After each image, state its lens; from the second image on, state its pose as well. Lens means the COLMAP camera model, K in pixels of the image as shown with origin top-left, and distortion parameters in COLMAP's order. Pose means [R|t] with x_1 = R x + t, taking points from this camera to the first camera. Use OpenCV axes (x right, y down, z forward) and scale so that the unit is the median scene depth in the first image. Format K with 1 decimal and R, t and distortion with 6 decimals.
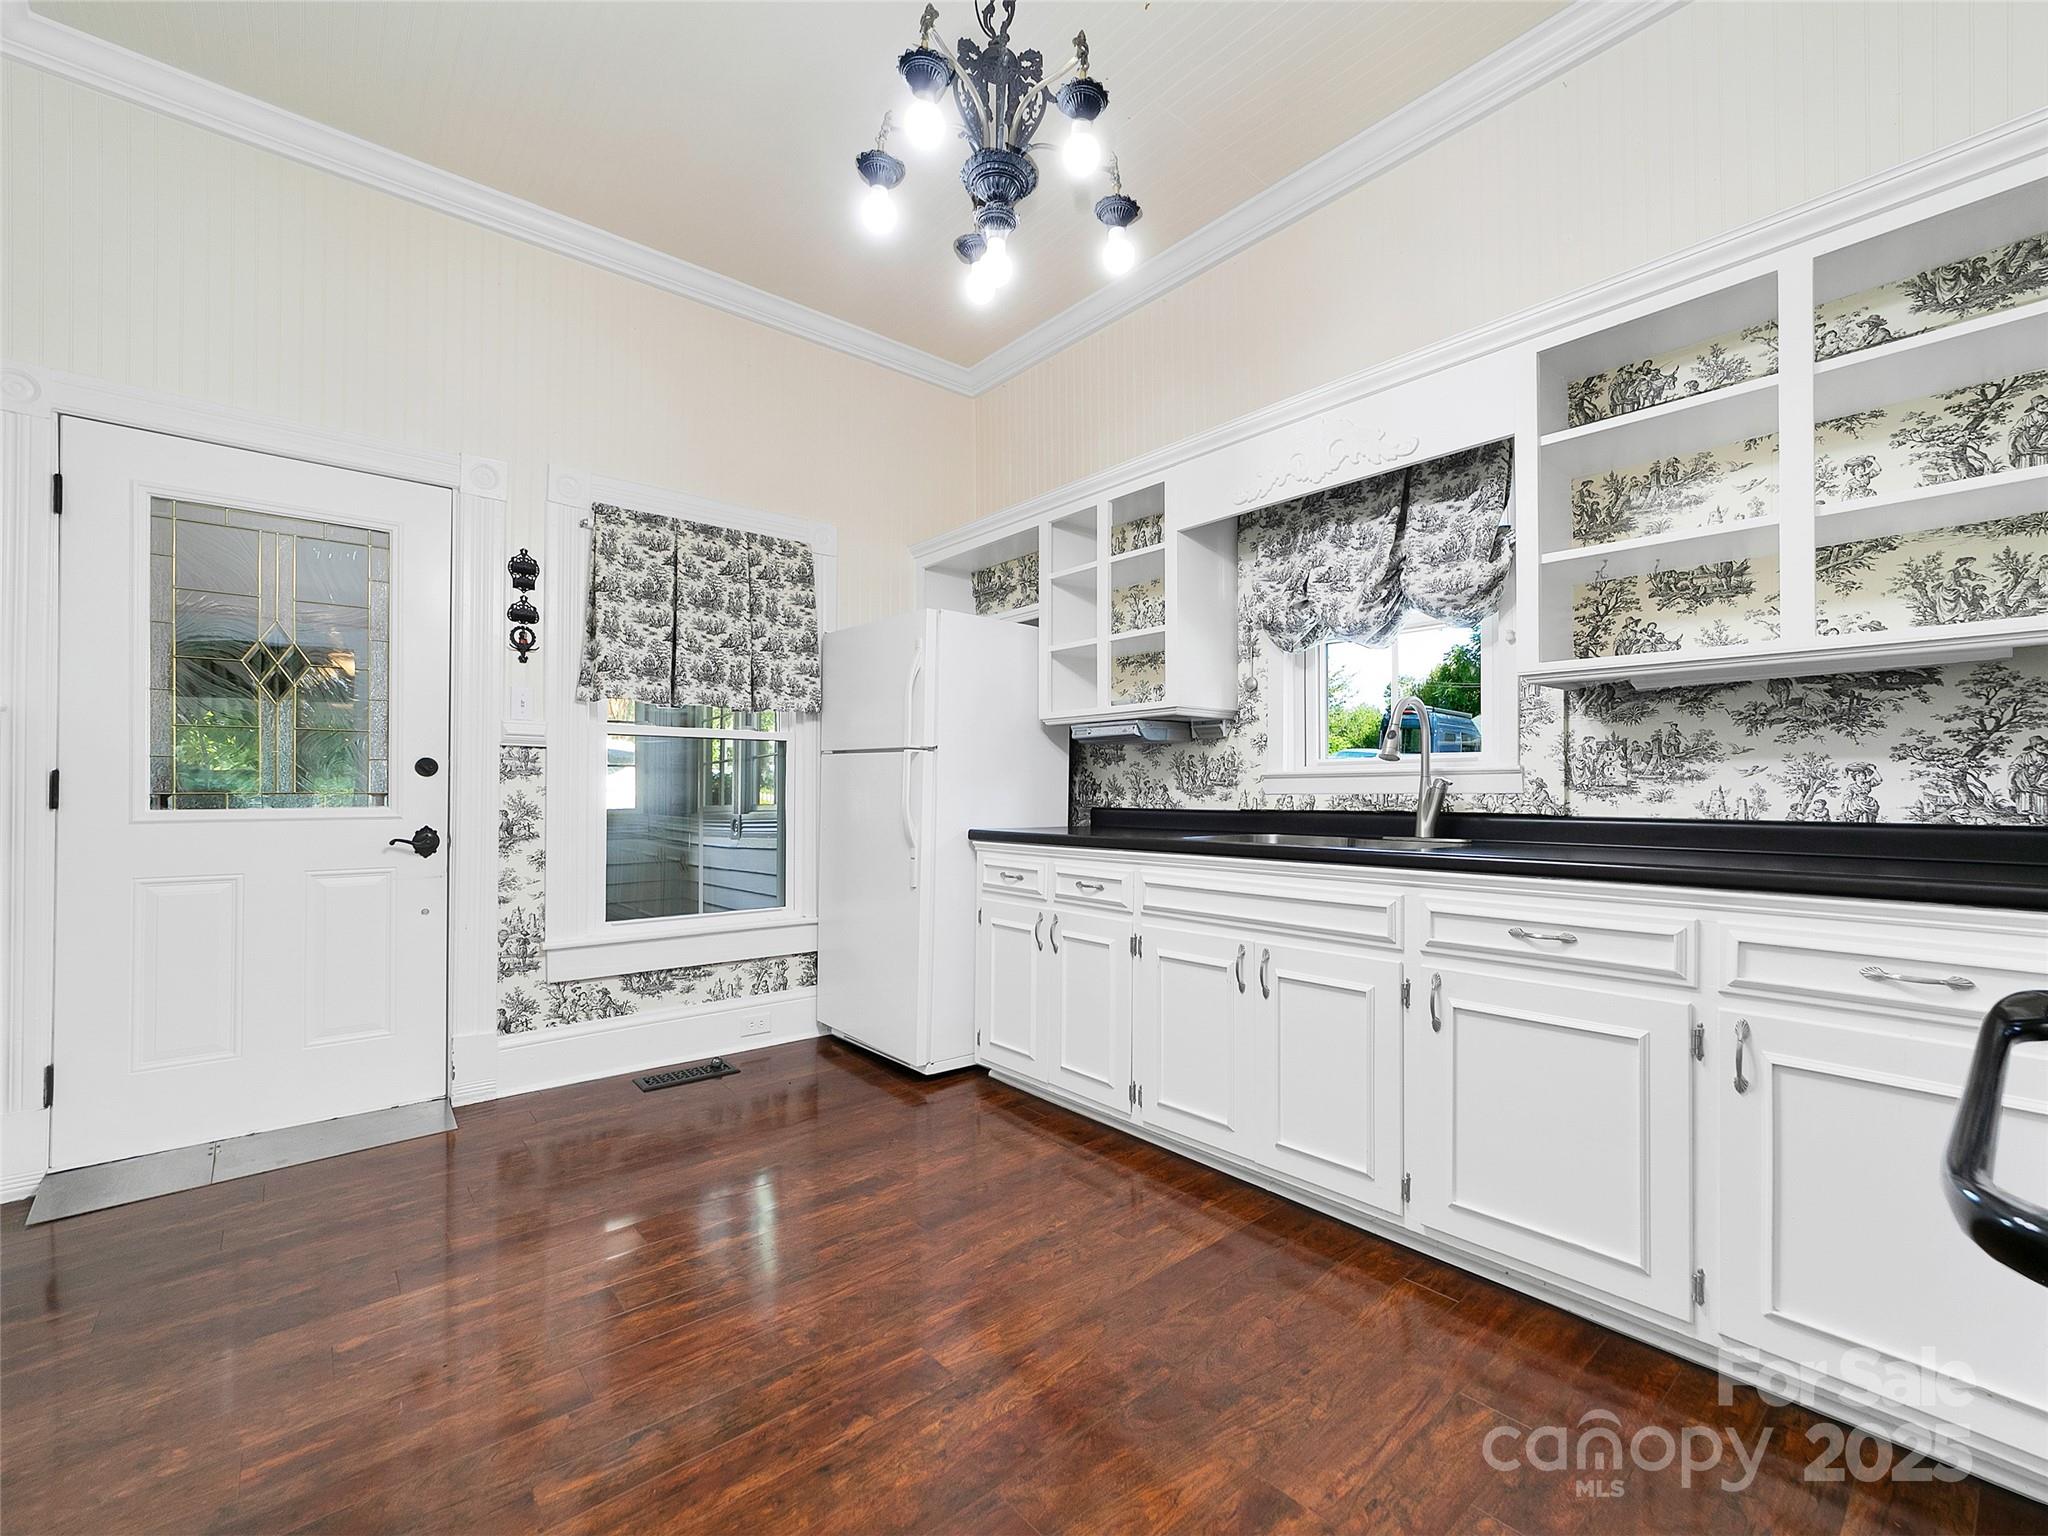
lens RADIAL K [[893.4, 0, 1066.3], [0, 893.4, 782.4], [0, 0, 1]] dist [-0.019378, 0.010067]
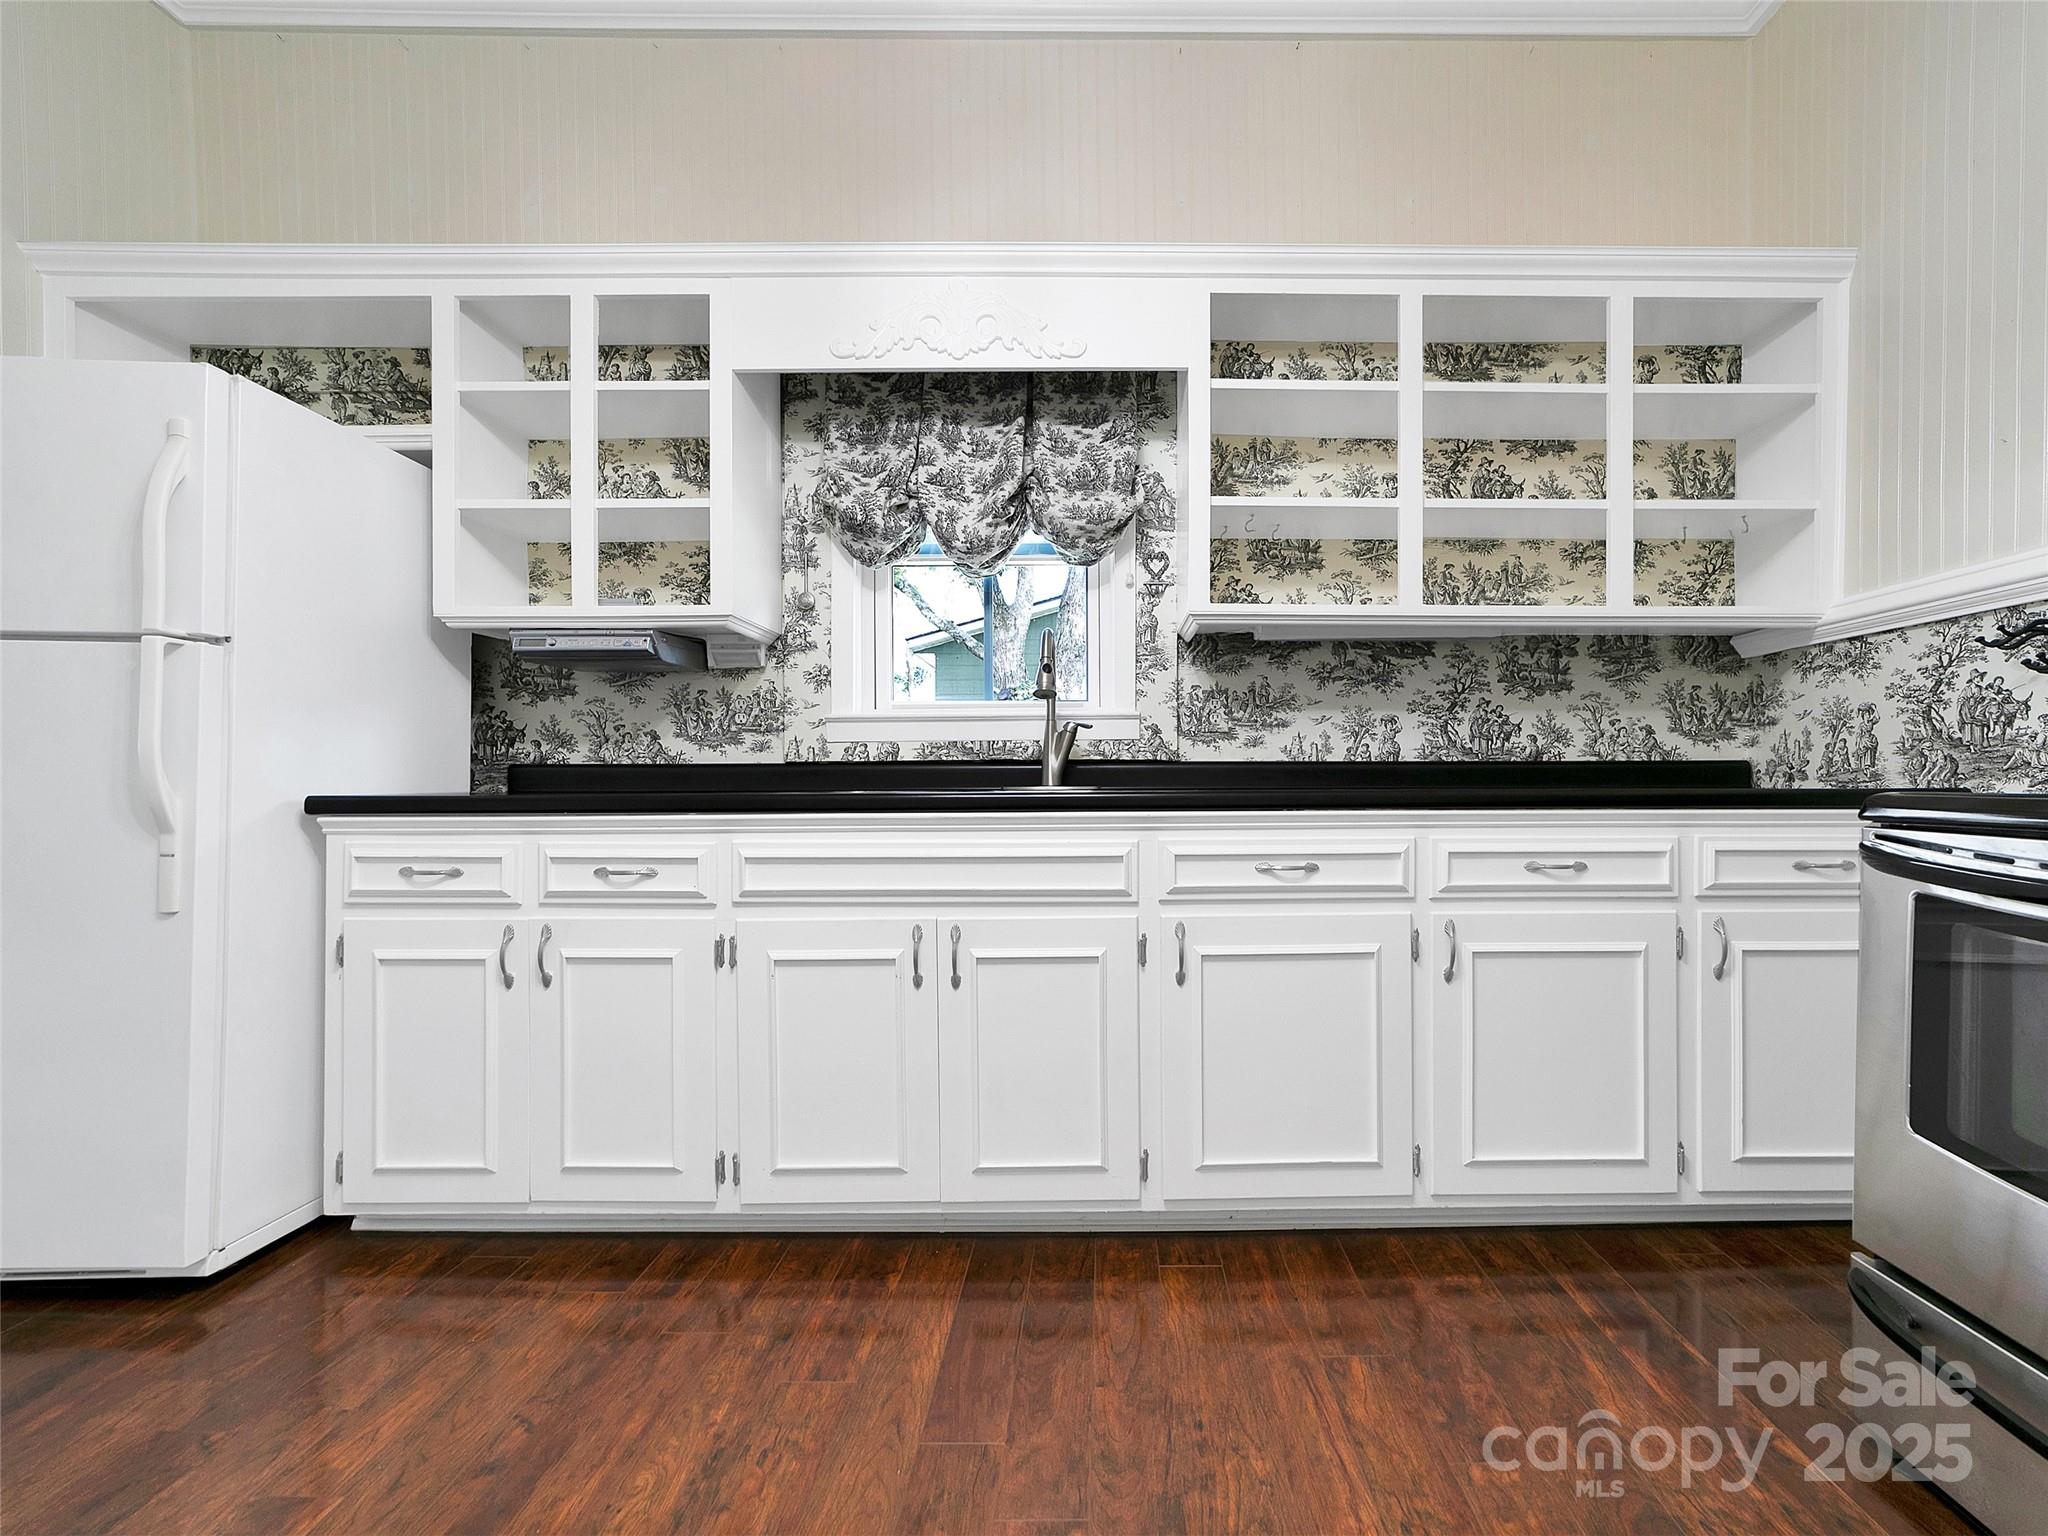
lens RADIAL K [[893.4, 0, 1066.3], [0, 893.4, 782.4], [0, 0, 1]] dist [-0.019378, 0.010067]
pose [[0.658315, -0.003388, 0.752735, -0.273429], [-0.003399, 0.999966, 0.007473, 0.049744], [-0.752735, -0.007479, 0.658281, 0.375104]]
